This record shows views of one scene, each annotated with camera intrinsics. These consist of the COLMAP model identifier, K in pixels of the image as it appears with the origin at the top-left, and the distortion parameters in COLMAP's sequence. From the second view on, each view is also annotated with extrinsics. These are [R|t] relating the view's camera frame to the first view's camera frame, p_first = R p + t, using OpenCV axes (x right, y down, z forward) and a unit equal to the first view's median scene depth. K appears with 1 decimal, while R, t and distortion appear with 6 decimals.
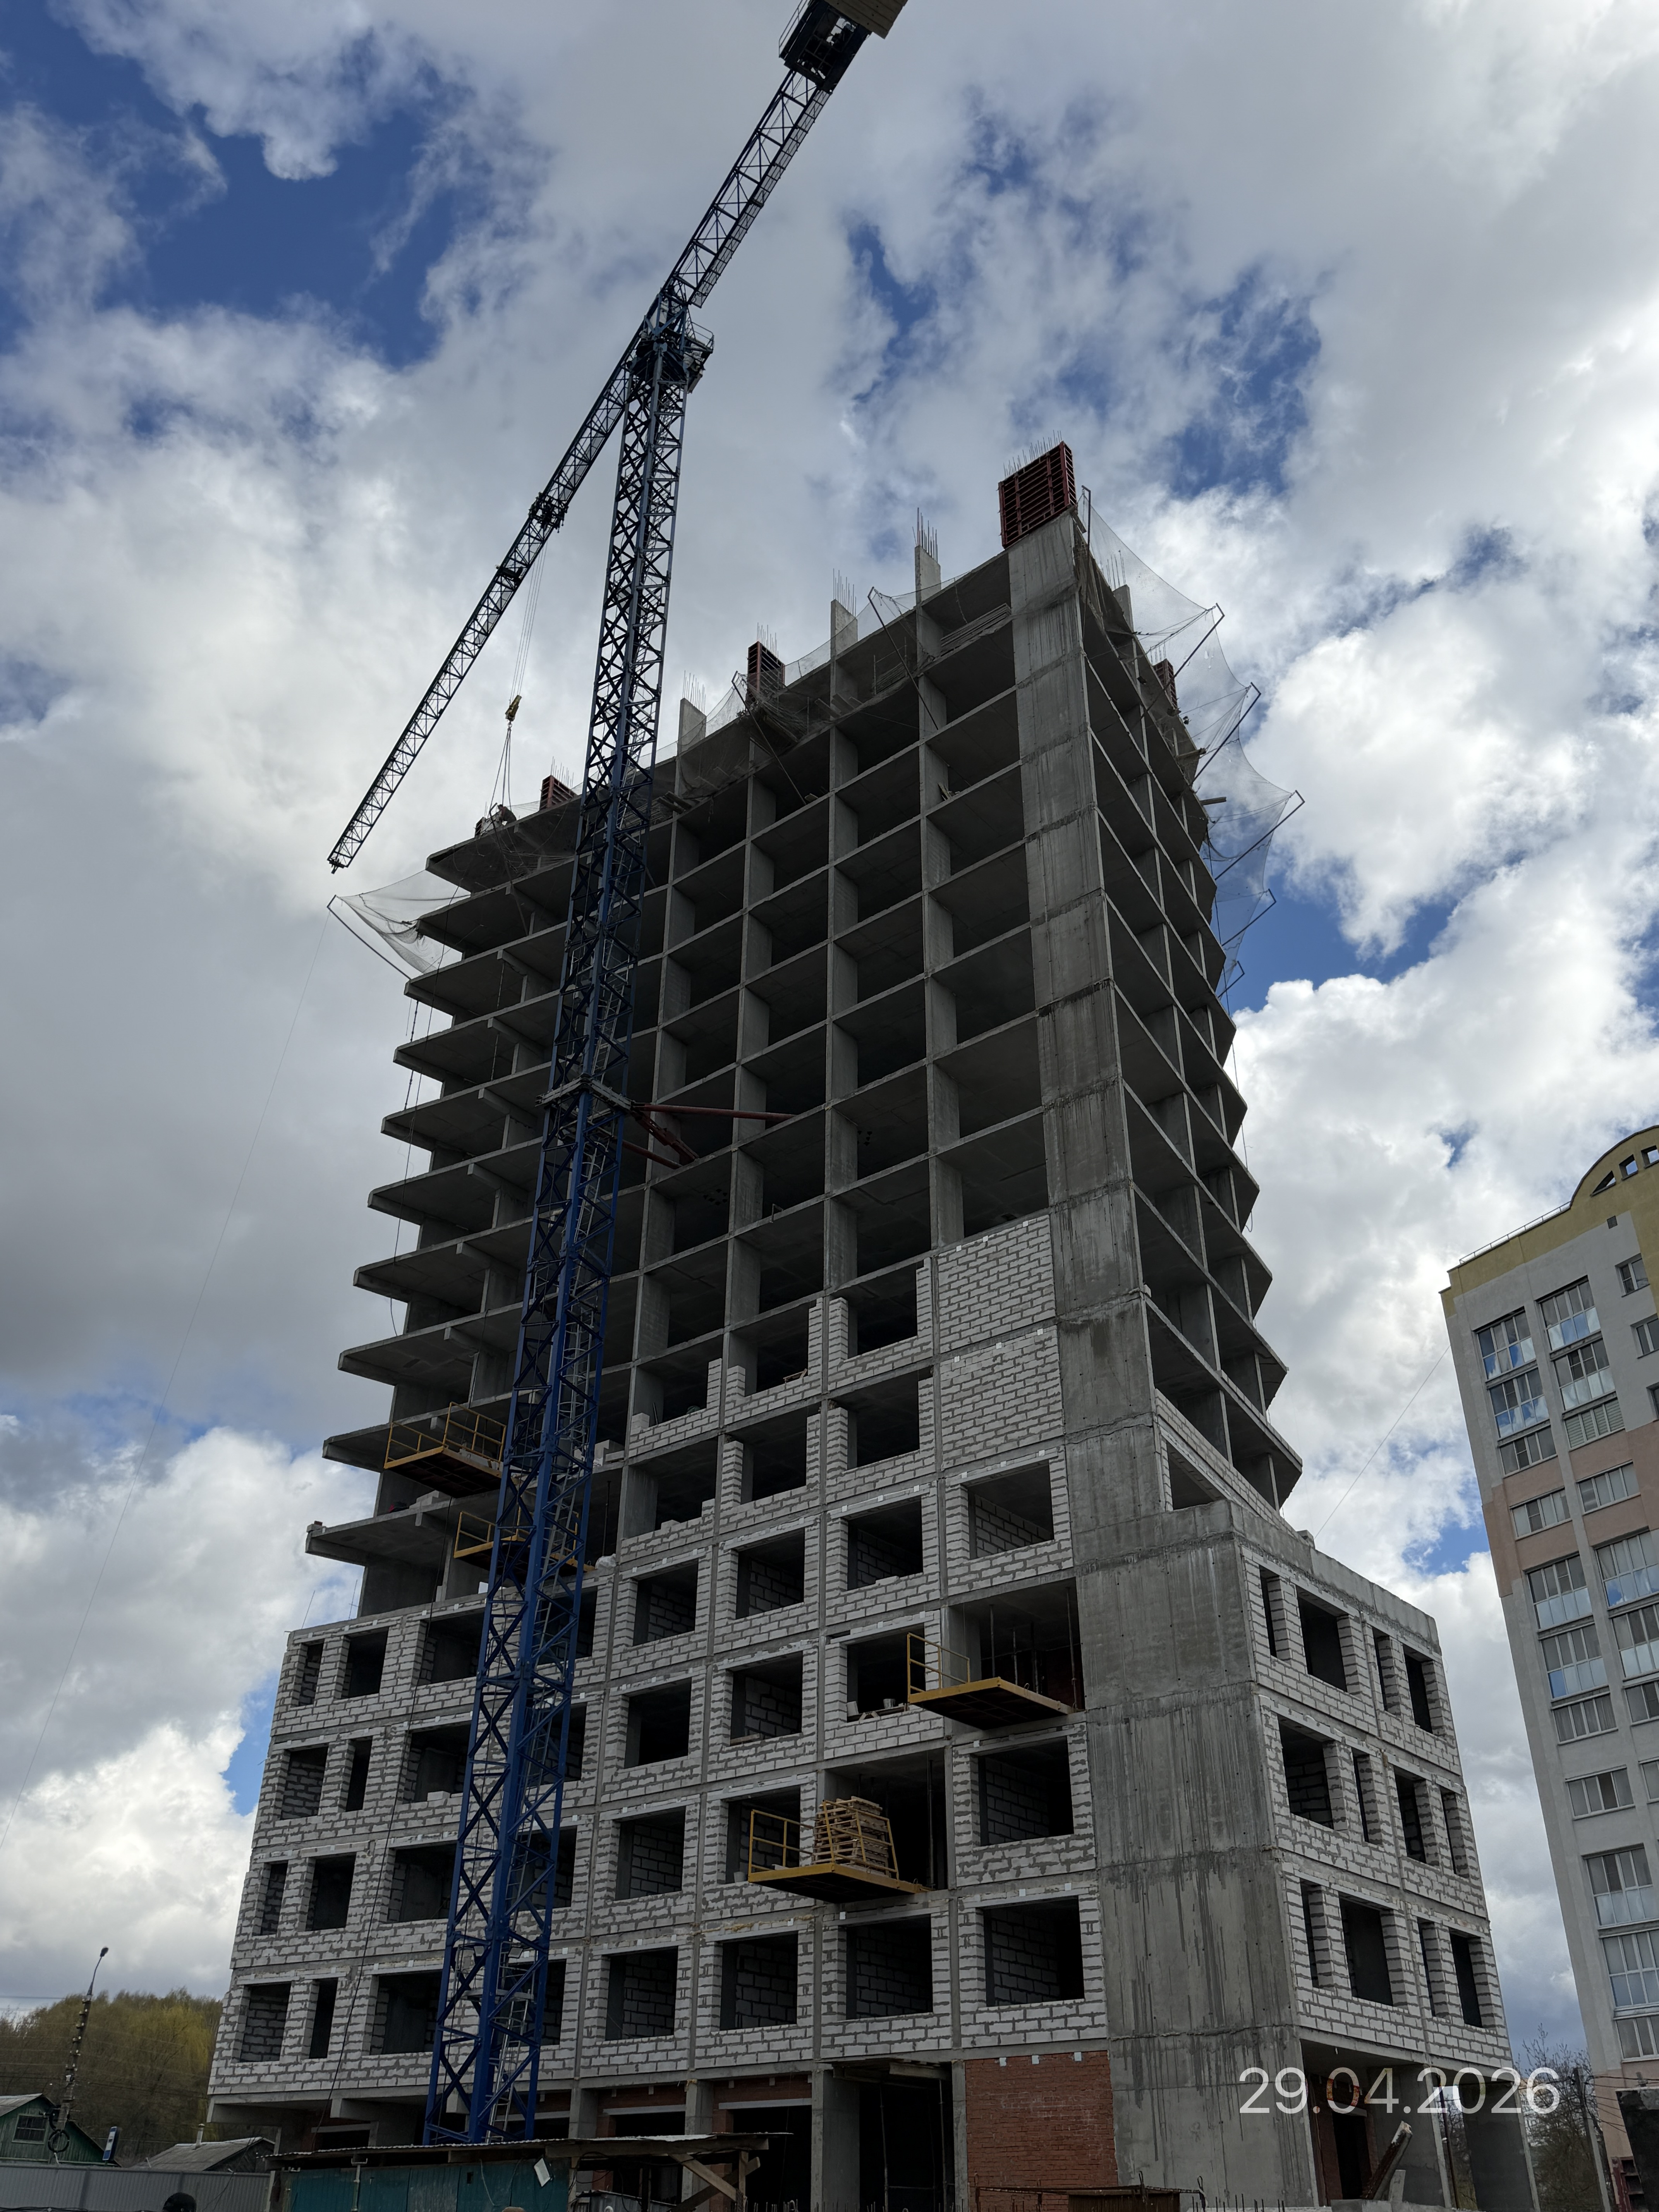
lens RADIAL K [[1801.9, 0, 839.0], [0, 1801.9, 1116.3], [0, 0, 1]] dist [0.000560, 0.001706]
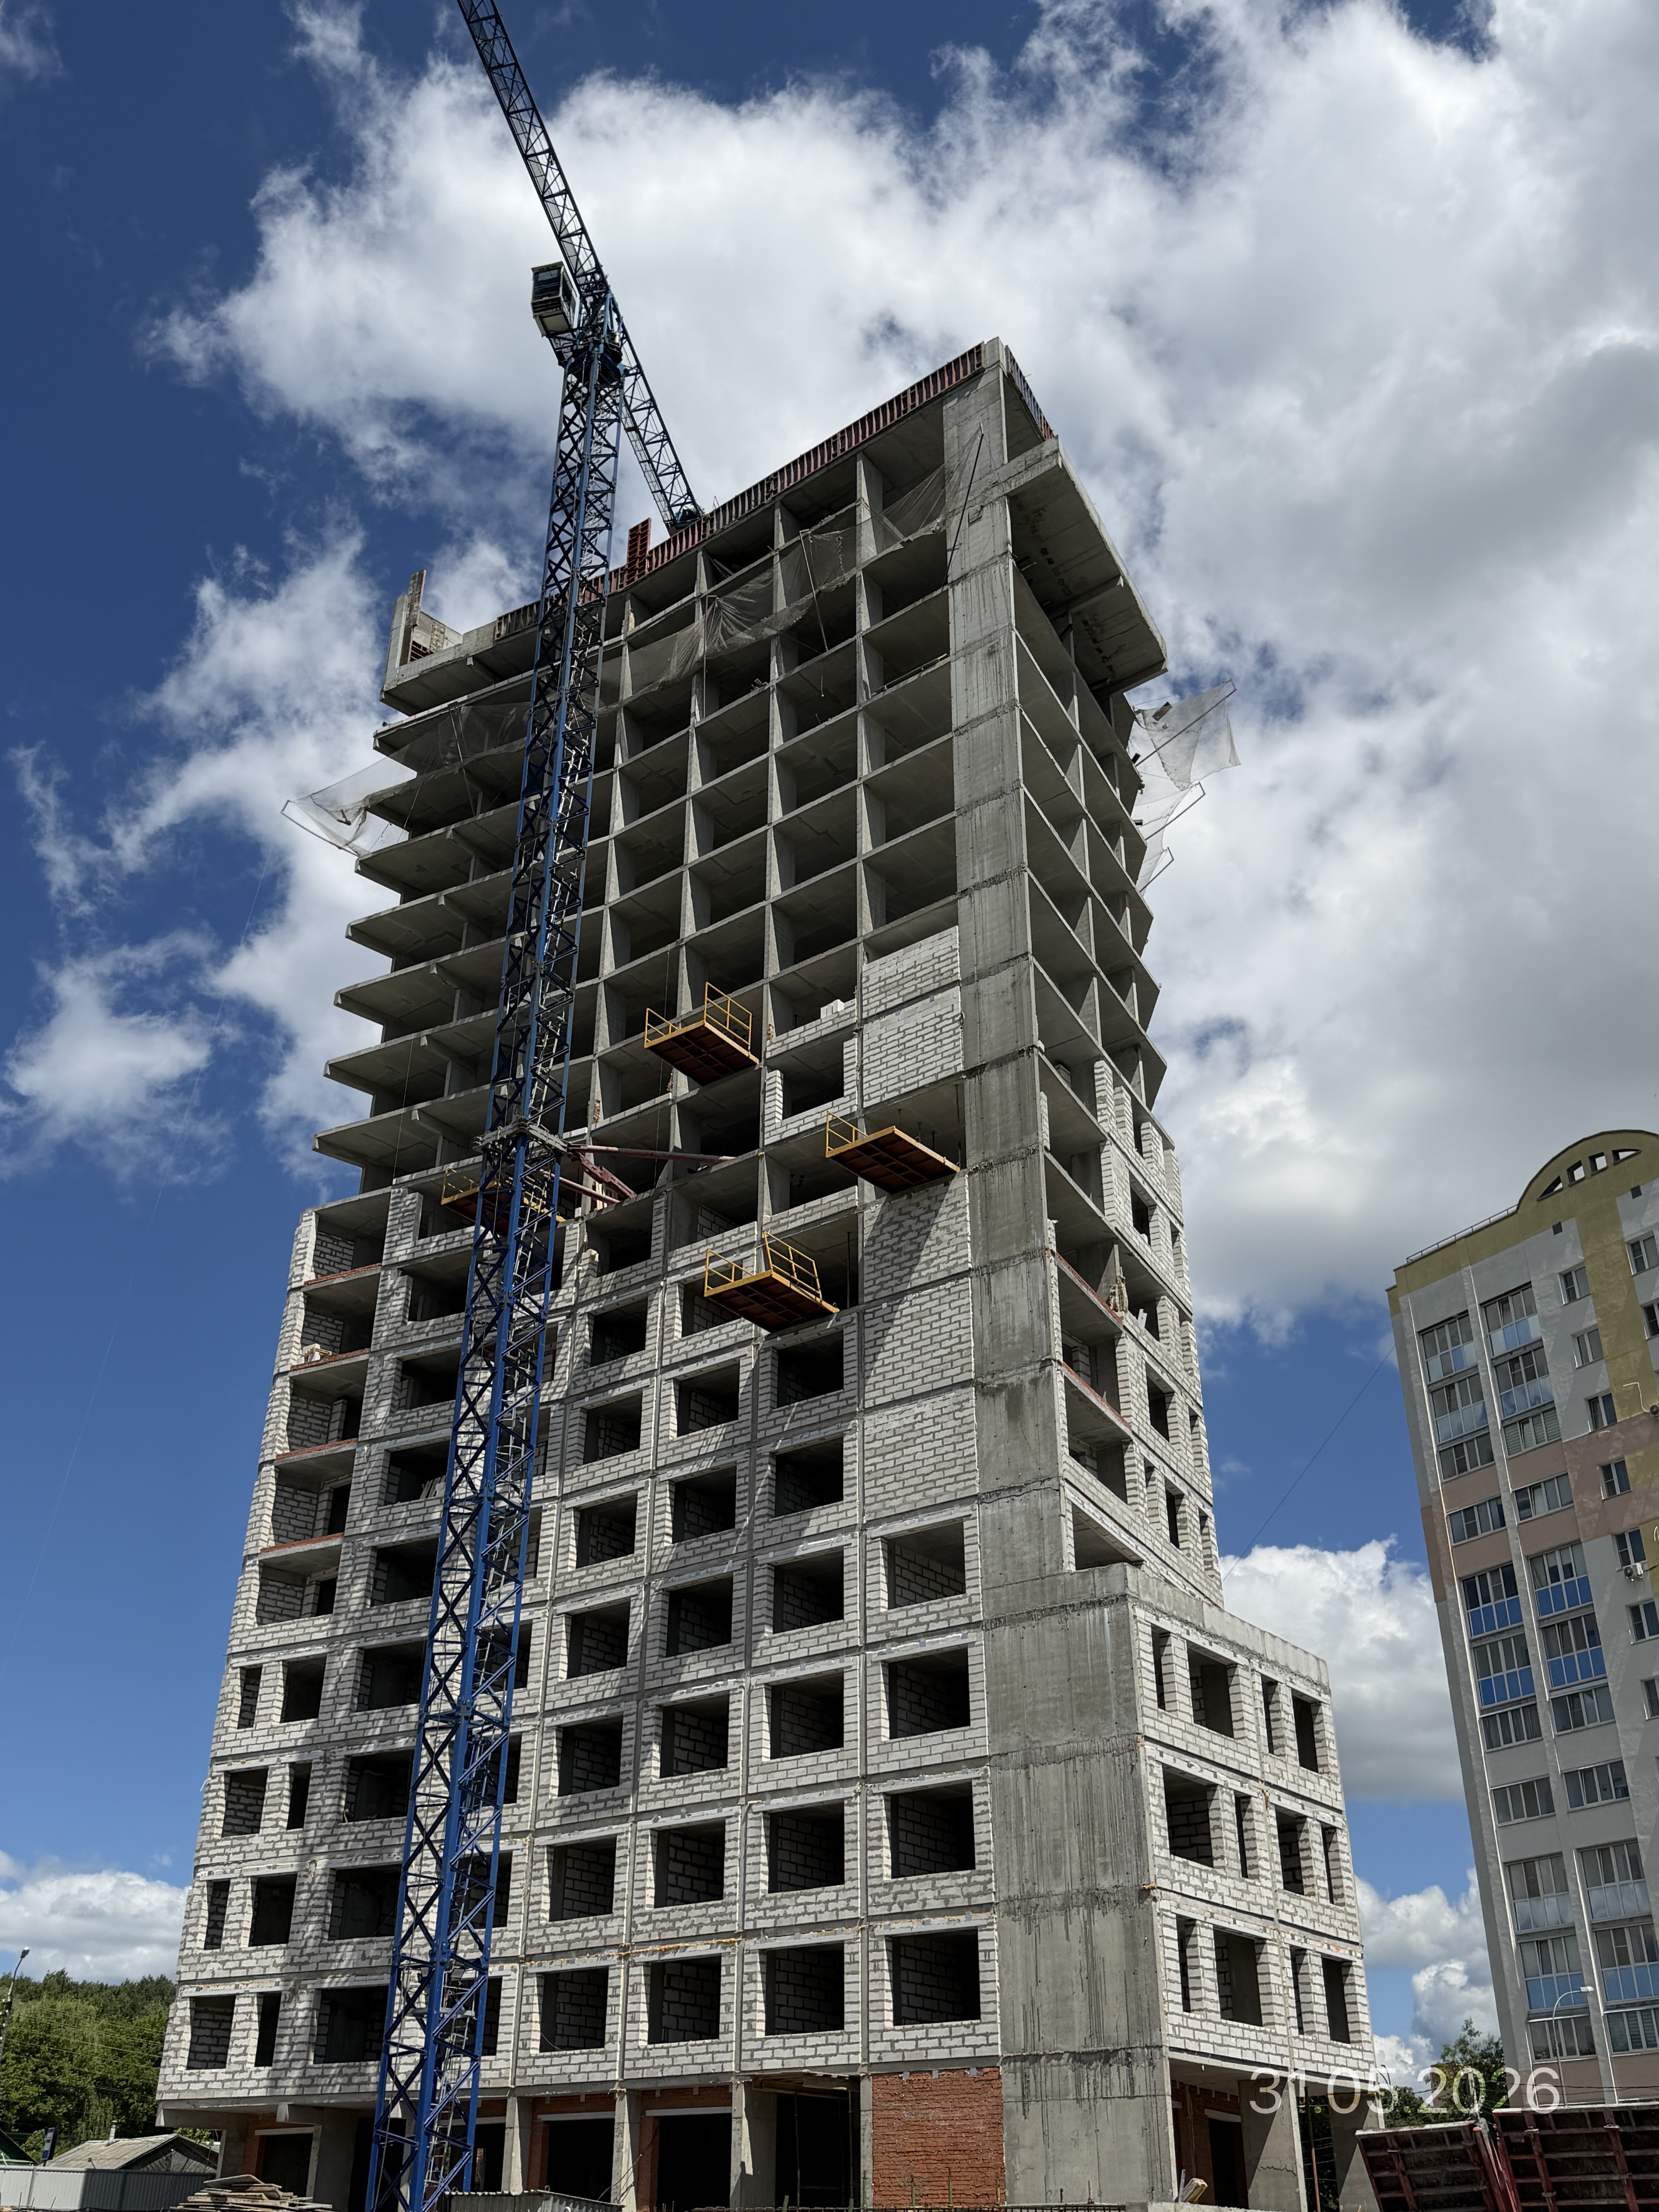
lens RADIAL K [[1995.7, 0, 829.5], [0, 1995.7, 1106.0], [0, 0, 1]] dist [0.012807, -0.017002]
pose [[0.999600, 0.013113, 0.025061, 0.004985], [-0.014166, 0.999003, 0.042325, -0.101390], [-0.024481, -0.042663, 0.998790, -0.166113]]
